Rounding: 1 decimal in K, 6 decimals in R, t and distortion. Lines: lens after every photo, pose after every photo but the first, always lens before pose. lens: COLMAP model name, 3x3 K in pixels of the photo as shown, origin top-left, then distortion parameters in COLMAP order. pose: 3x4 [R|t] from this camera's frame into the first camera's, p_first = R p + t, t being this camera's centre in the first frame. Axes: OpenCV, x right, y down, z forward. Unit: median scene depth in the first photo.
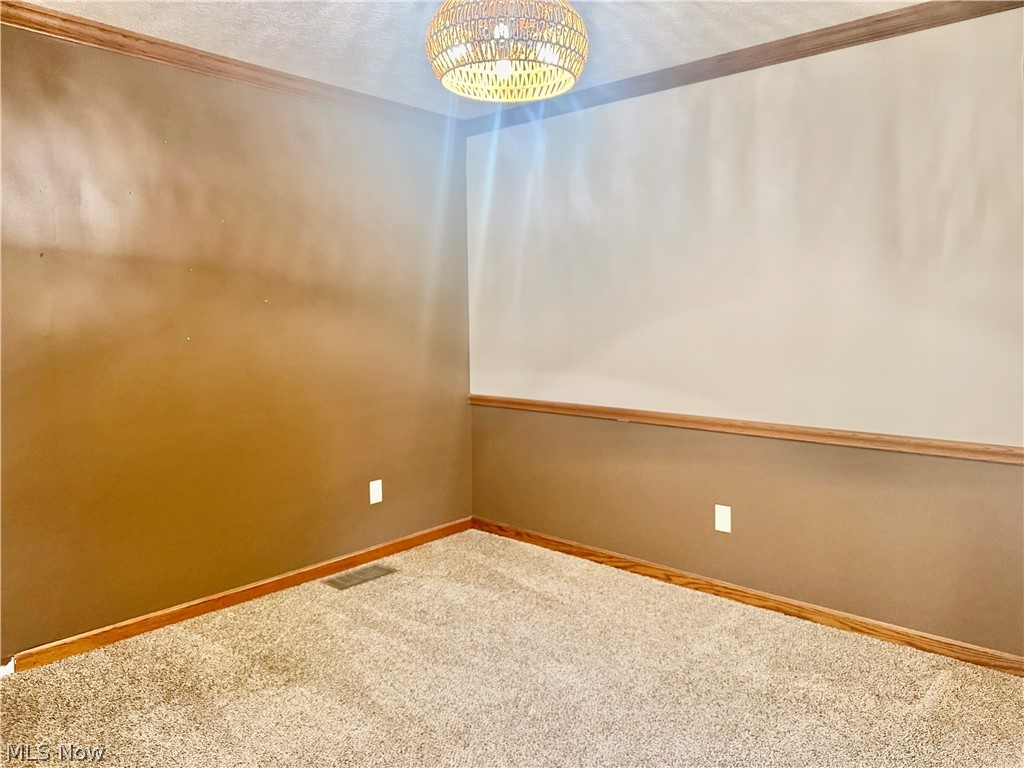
lens RADIAL K [[767.7, 0, 512.0], [0, 767.7, 384.0], [0, 0, 1]] dist [0.203940, -0.251897]
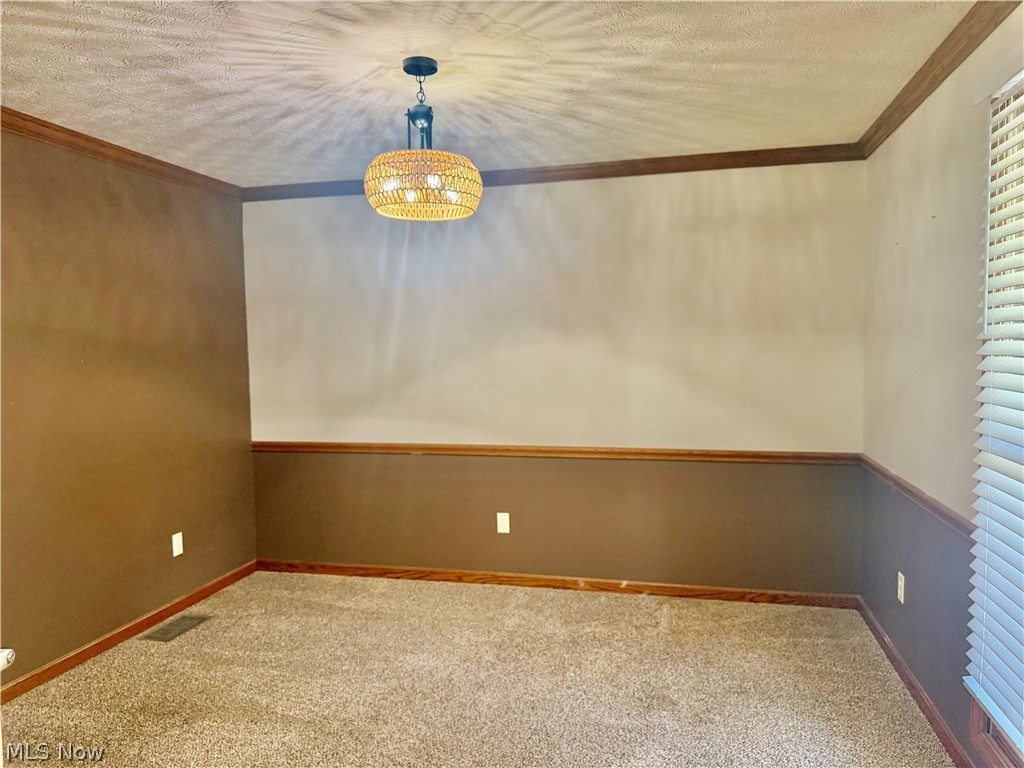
lens RADIAL K [[767.7, 0, 512.0], [0, 767.7, 384.0], [0, 0, 1]] dist [0.203940, -0.251897]
pose [[0.884439, -0.030500, 0.465659, -0.287840], [0.052786, 0.997996, -0.034890, -0.011088], [-0.463662, 0.055438, 0.884276, -0.137231]]
